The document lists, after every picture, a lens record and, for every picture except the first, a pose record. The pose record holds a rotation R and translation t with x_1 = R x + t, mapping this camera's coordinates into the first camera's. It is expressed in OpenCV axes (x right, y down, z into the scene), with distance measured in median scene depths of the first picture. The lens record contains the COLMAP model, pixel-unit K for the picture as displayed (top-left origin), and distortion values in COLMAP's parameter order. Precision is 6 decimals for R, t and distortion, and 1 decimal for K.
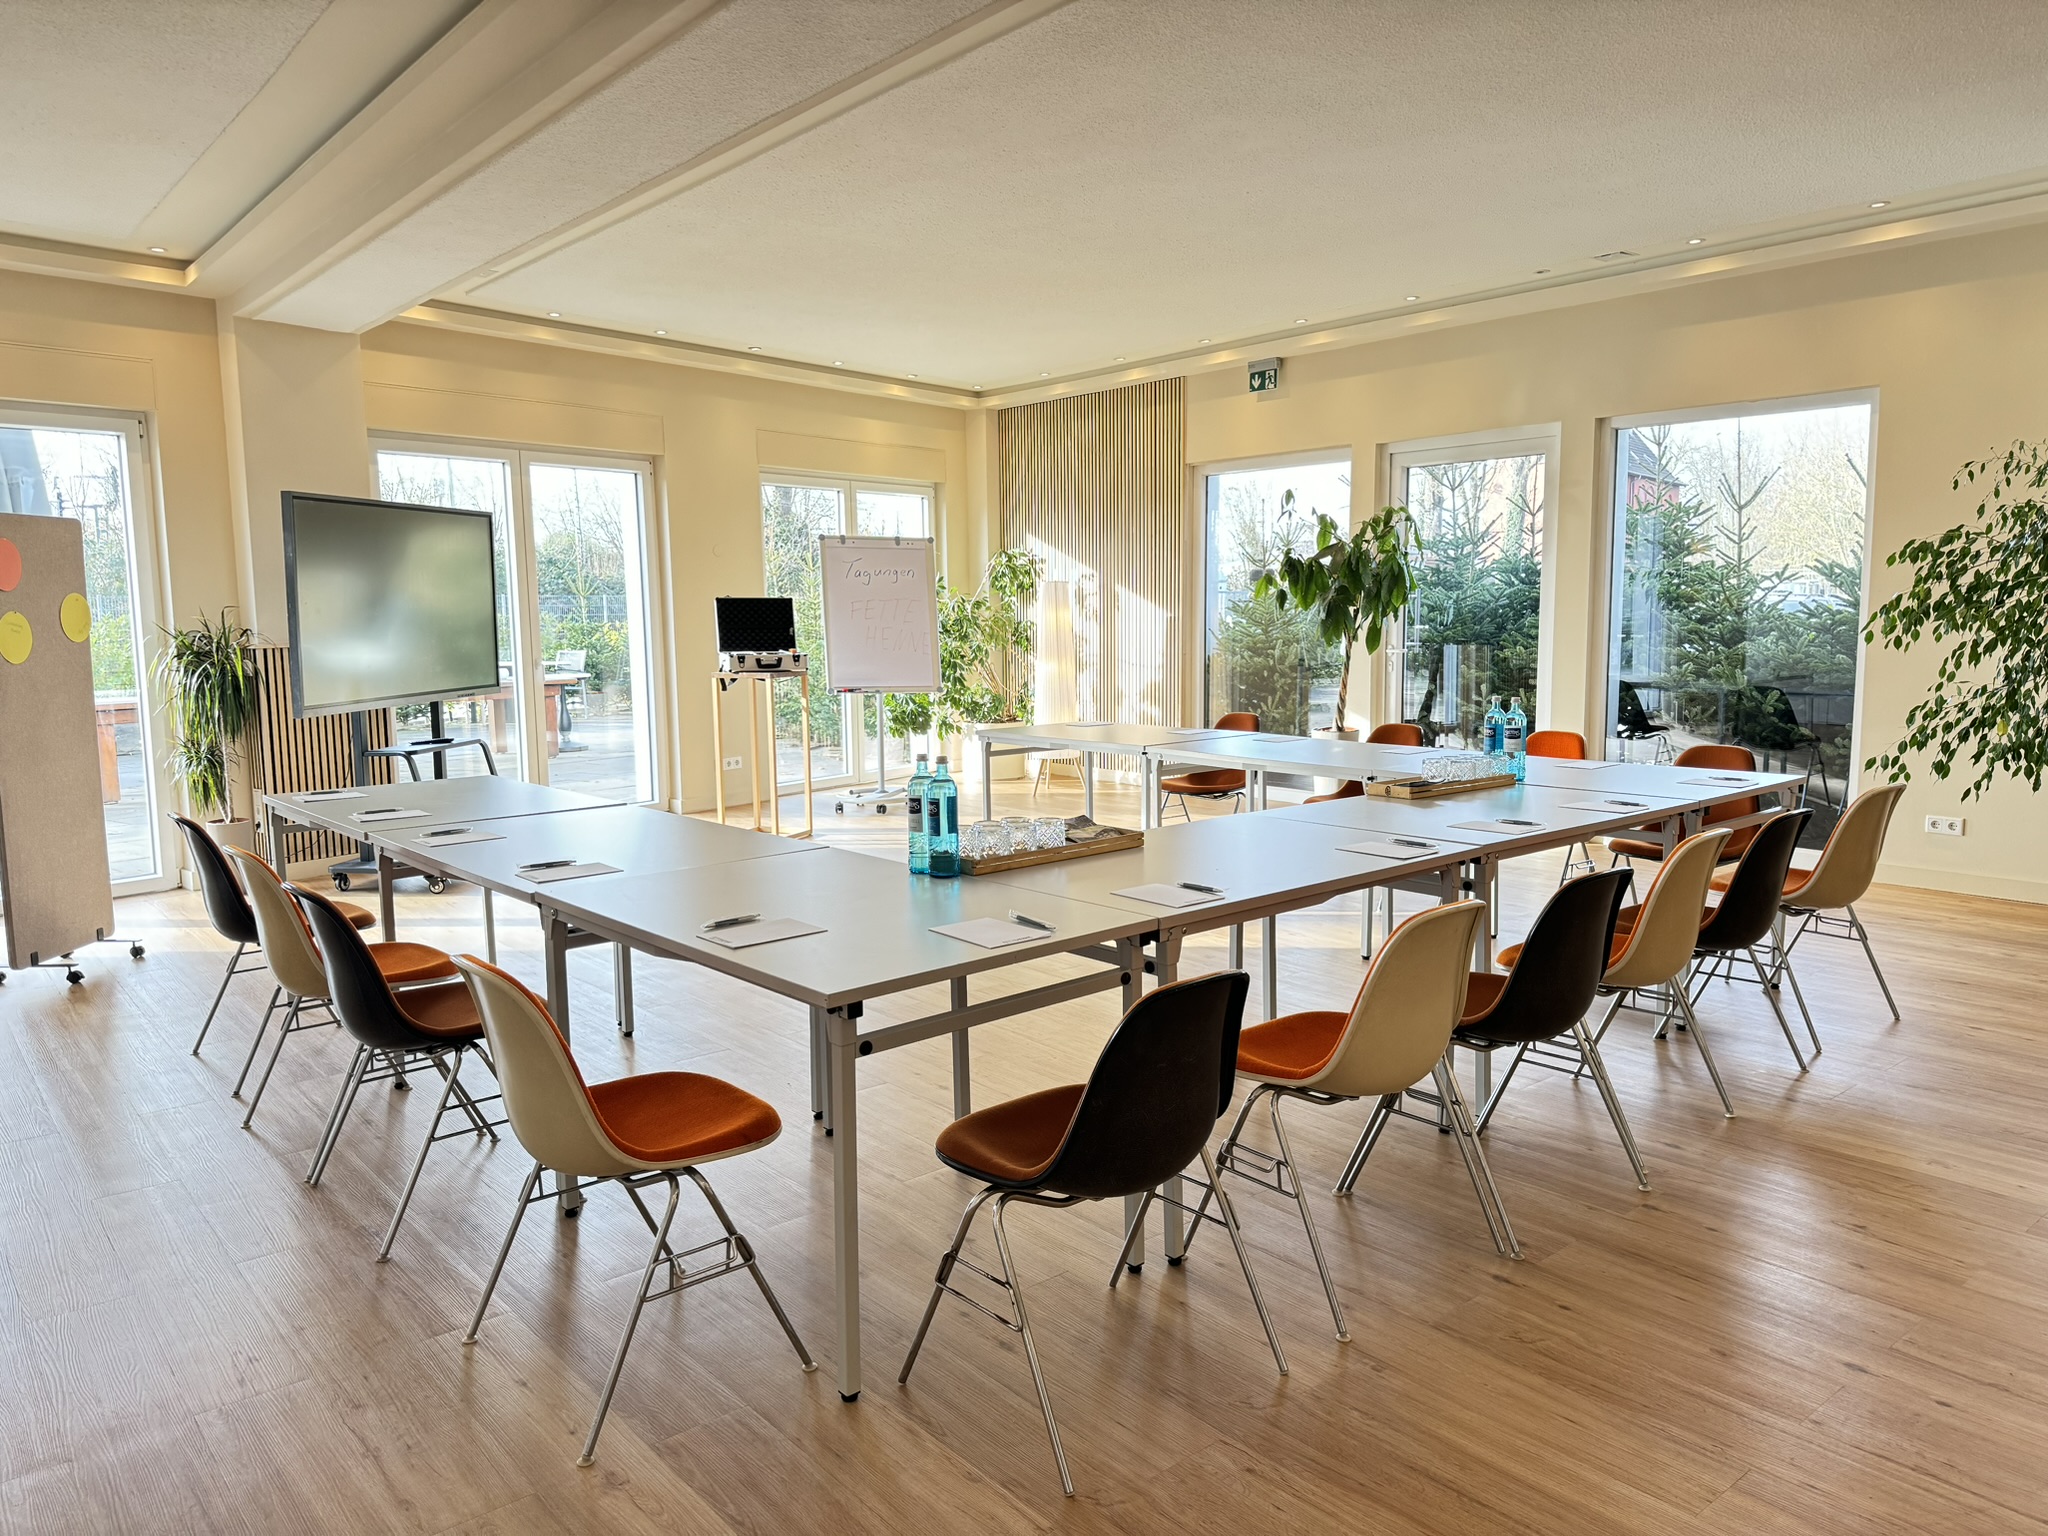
lens RADIAL K [[1424.1, 0, 1024.0], [0, 1424.1, 768.0], [0, 0, 1]] dist [0.094114, -0.104765]
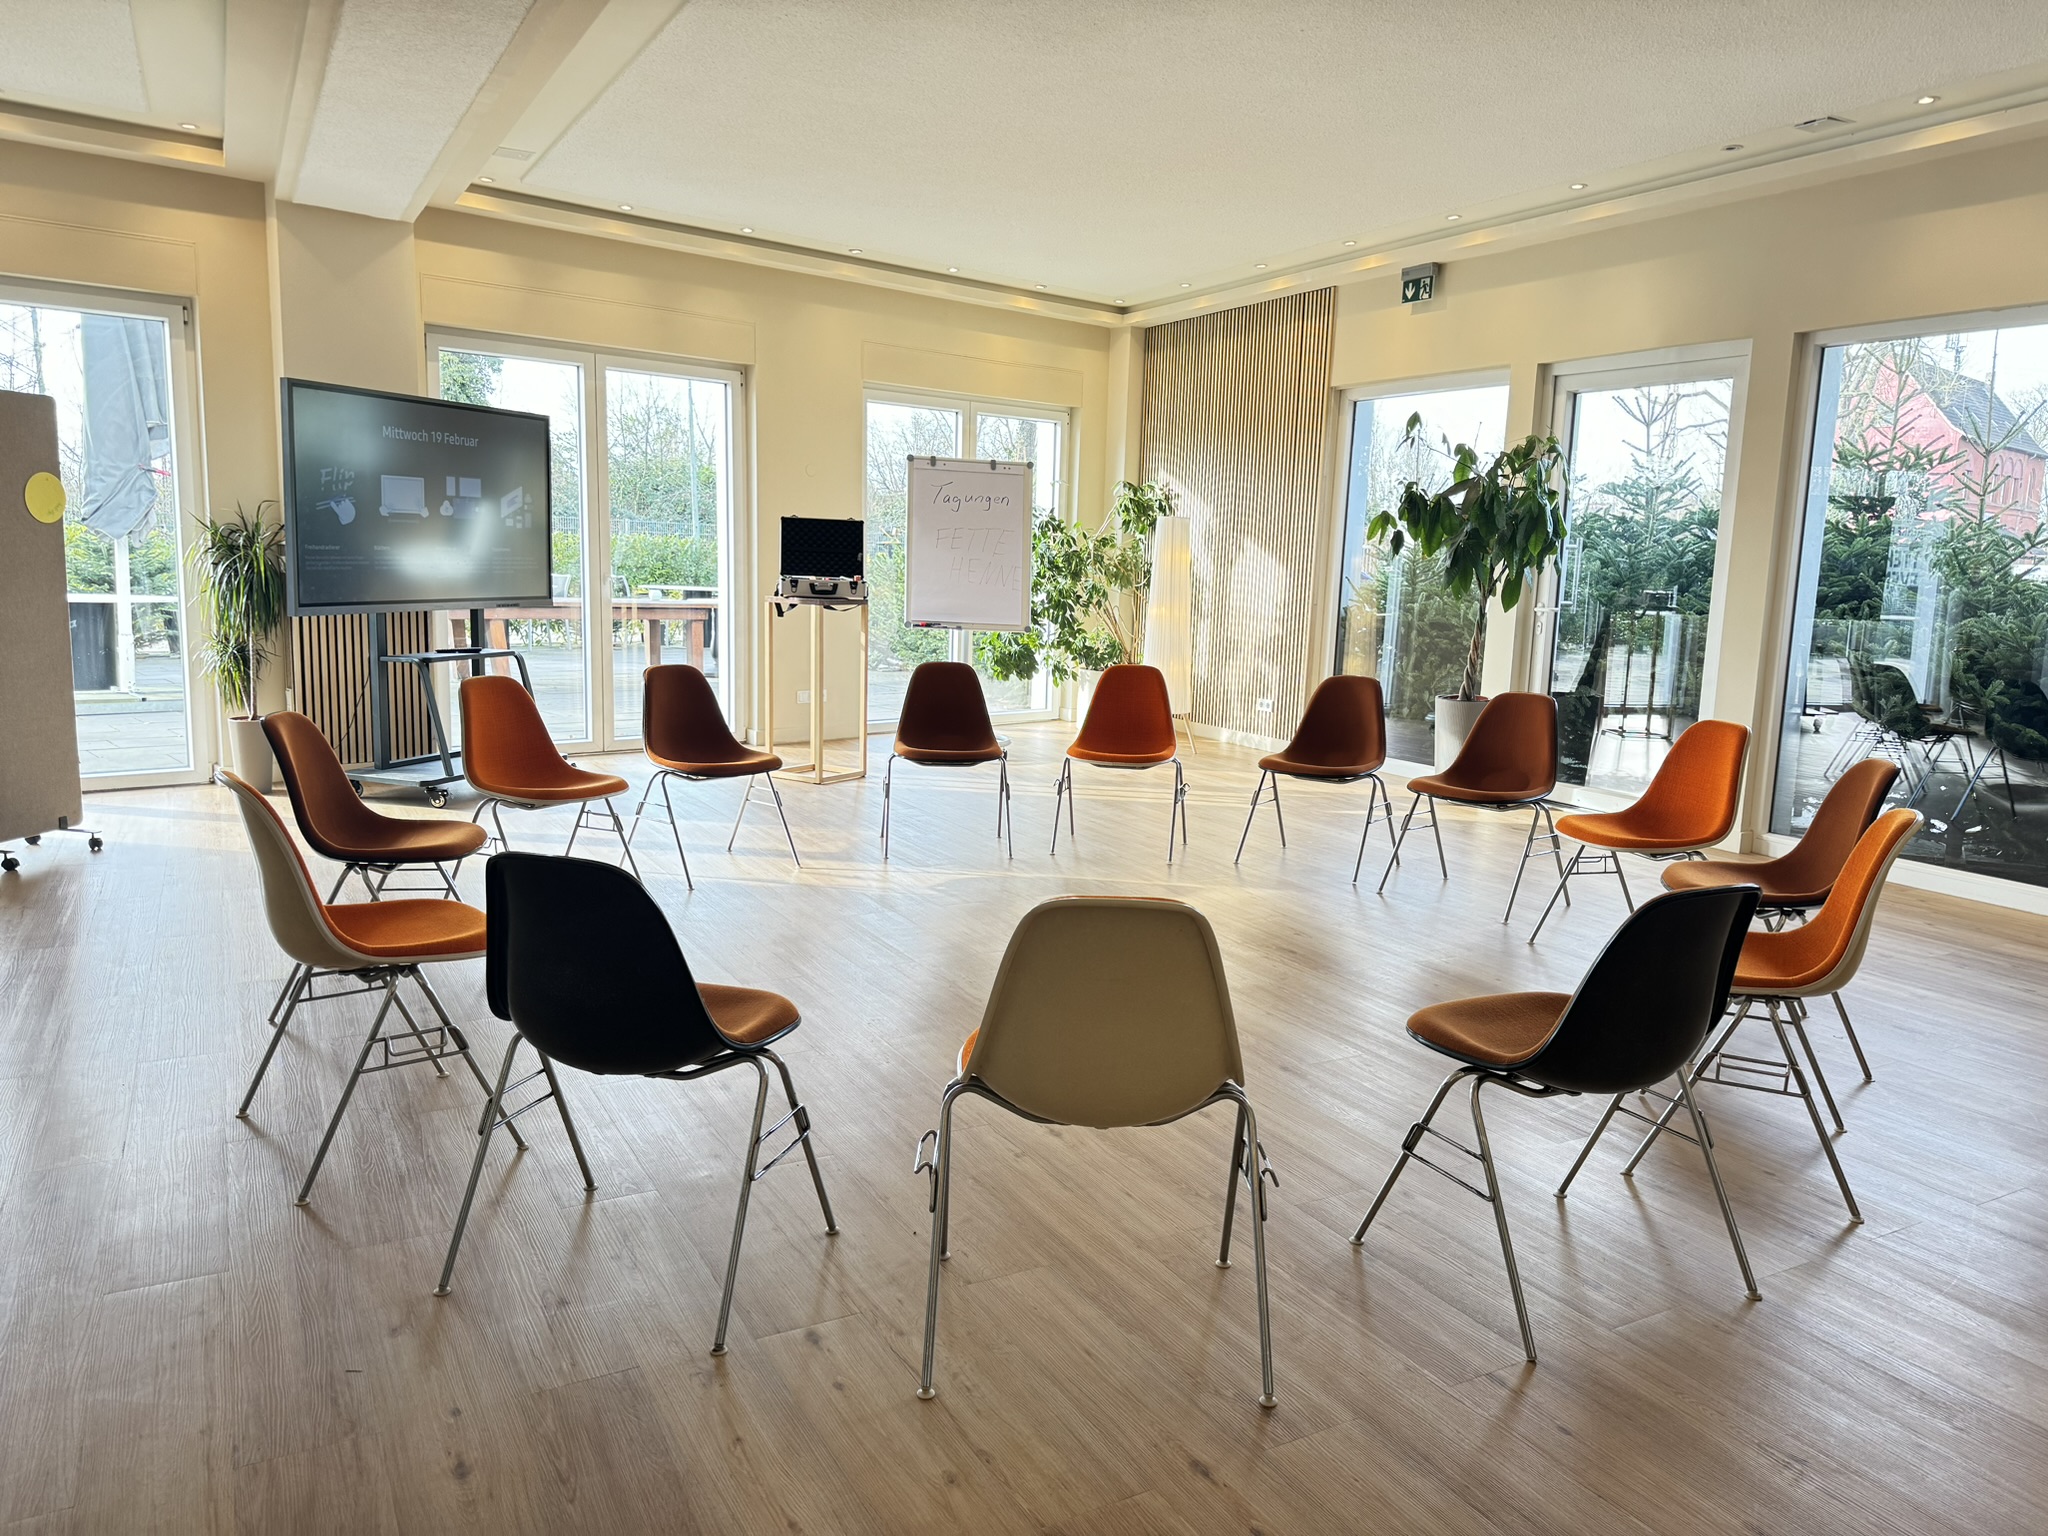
lens RADIAL K [[1424.1, 0, 1024.0], [0, 1424.1, 768.0], [0, 0, 1]] dist [0.094114, -0.104765]
pose [[0.980513, 0.070745, -0.183273, 0.122599], [-0.064572, 0.997133, 0.039440, -0.002287], [0.185538, -0.026837, 0.982270, 0.104506]]
